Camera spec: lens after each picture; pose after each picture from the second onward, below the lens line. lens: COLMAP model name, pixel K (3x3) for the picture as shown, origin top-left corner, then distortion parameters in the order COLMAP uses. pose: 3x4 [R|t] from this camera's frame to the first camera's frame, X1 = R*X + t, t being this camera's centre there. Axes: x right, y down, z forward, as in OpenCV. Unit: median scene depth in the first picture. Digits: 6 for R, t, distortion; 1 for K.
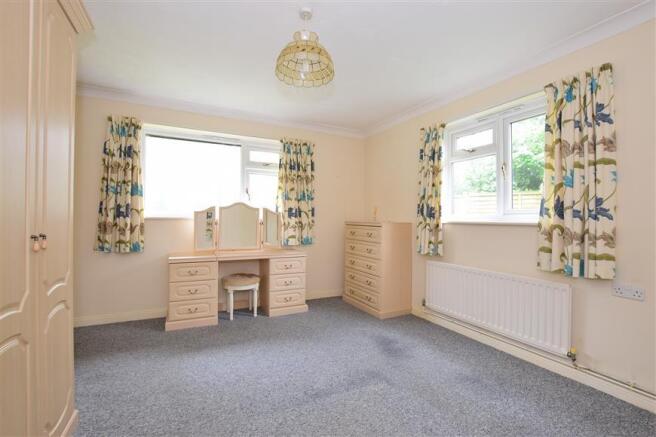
lens RADIAL K [[287.7, 0, 328.0], [0, 287.7, 218.5], [0, 0, 1]] dist [-0.032968, 0.000379]
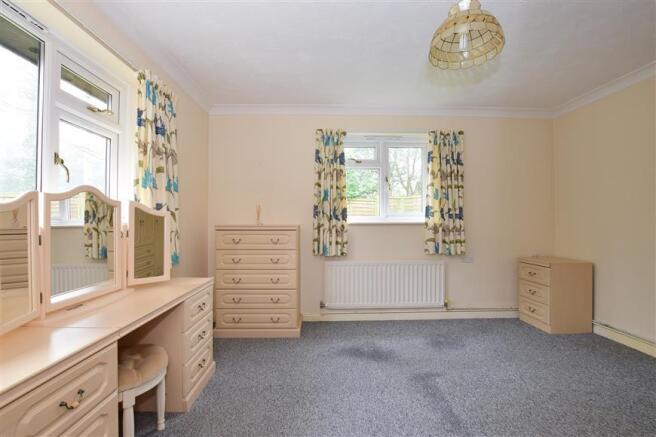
lens RADIAL K [[287.7, 0, 328.0], [0, 287.7, 218.5], [0, 0, 1]] dist [-0.032968, 0.000379]
pose [[0.433901, -0.005388, 0.900944, -0.658280], [0.008113, 0.999965, 0.002073, -0.009436], [-0.900924, 0.006410, 0.433930, 0.649544]]
